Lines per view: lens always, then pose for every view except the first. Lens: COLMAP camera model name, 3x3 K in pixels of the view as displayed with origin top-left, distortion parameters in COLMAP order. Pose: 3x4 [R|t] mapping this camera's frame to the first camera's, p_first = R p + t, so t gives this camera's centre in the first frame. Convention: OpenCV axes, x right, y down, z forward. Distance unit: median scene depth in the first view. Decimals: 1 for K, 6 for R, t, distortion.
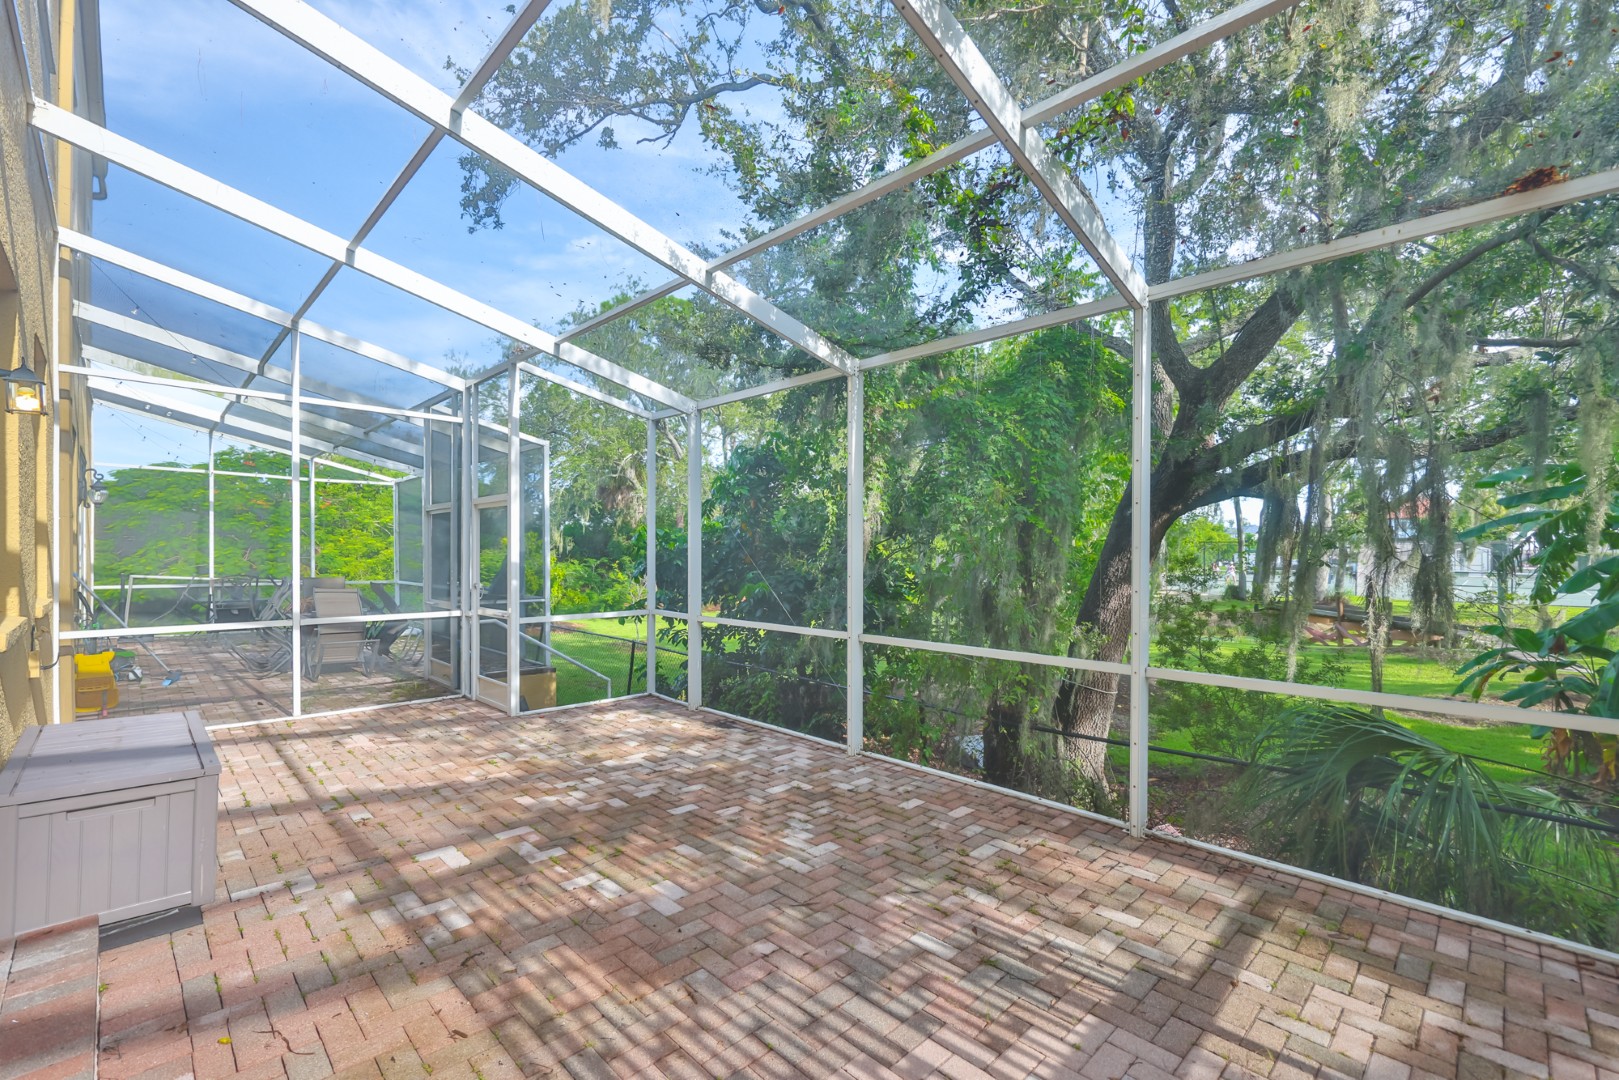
lens RADIAL K [[697.8, 0, 826.8], [0, 697.8, 567.4], [0, 0, 1]] dist [-0.000076, 0.000402]
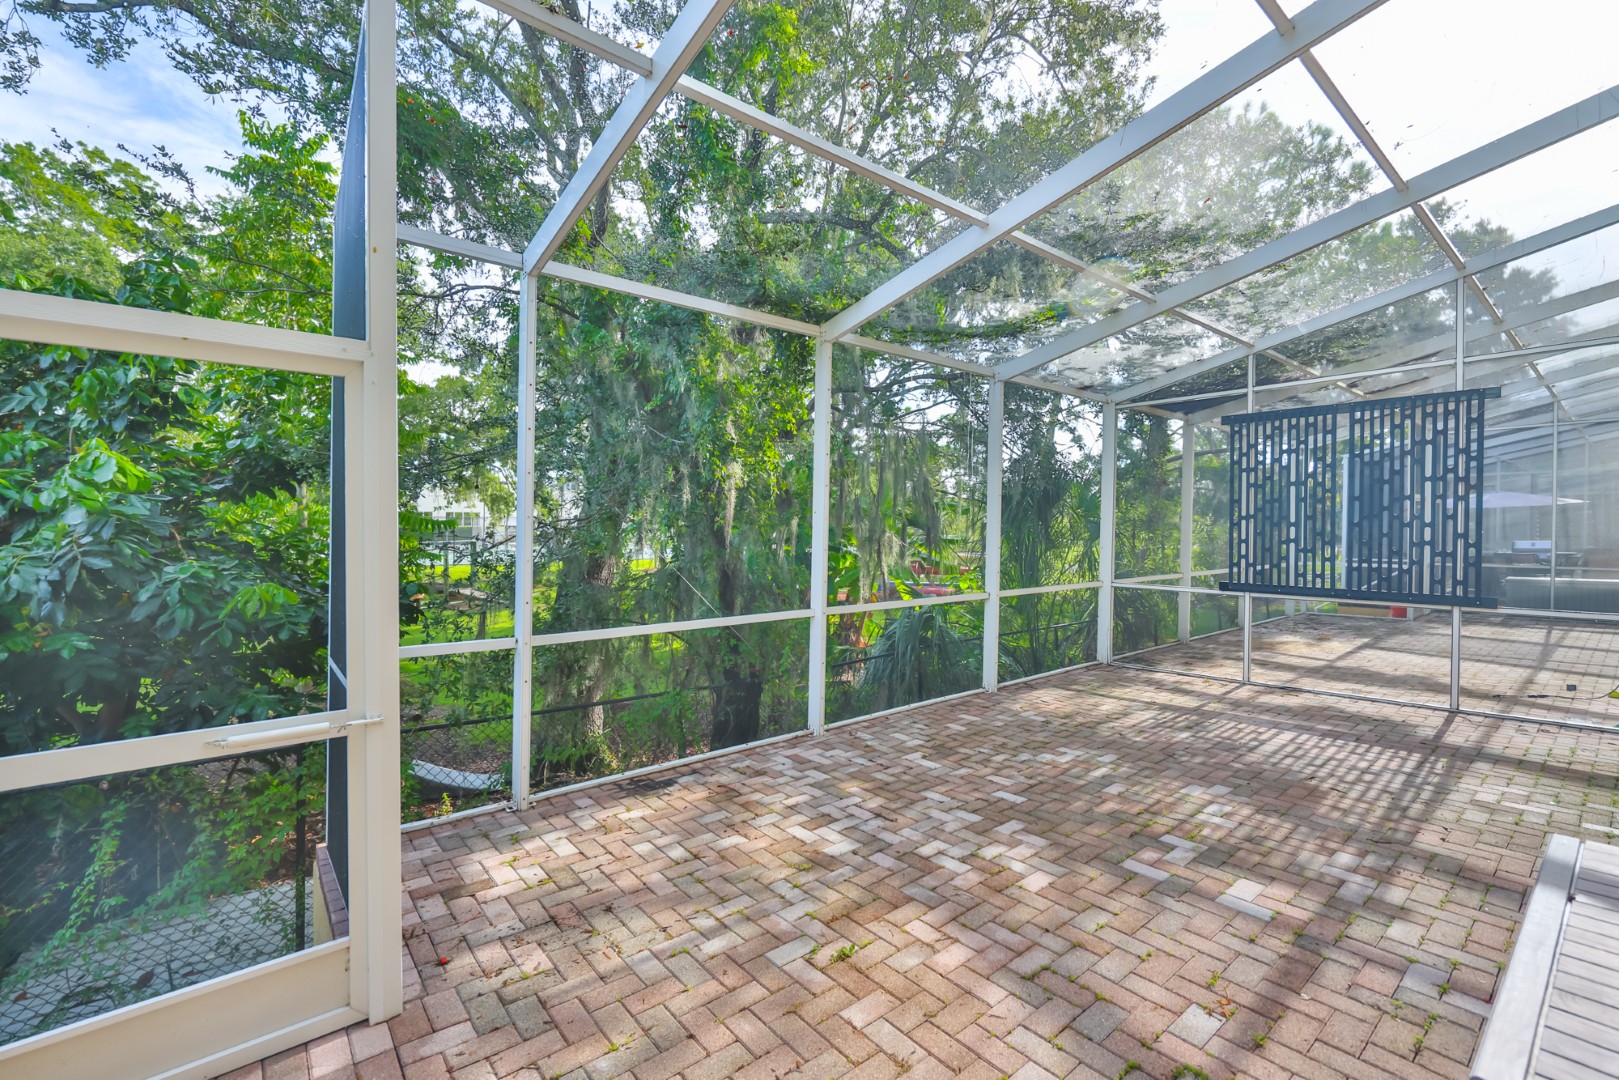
lens RADIAL K [[663.2, 0, 815.4], [0, 663.2, 538.2], [0, 0, 1]] dist [0.000348, 0.000321]
pose [[0.115782, -0.017508, 0.993120, -1.003220], [0.020852, 0.999667, 0.015193, -0.020094], [-0.993056, 0.018949, 0.116108, 1.027940]]
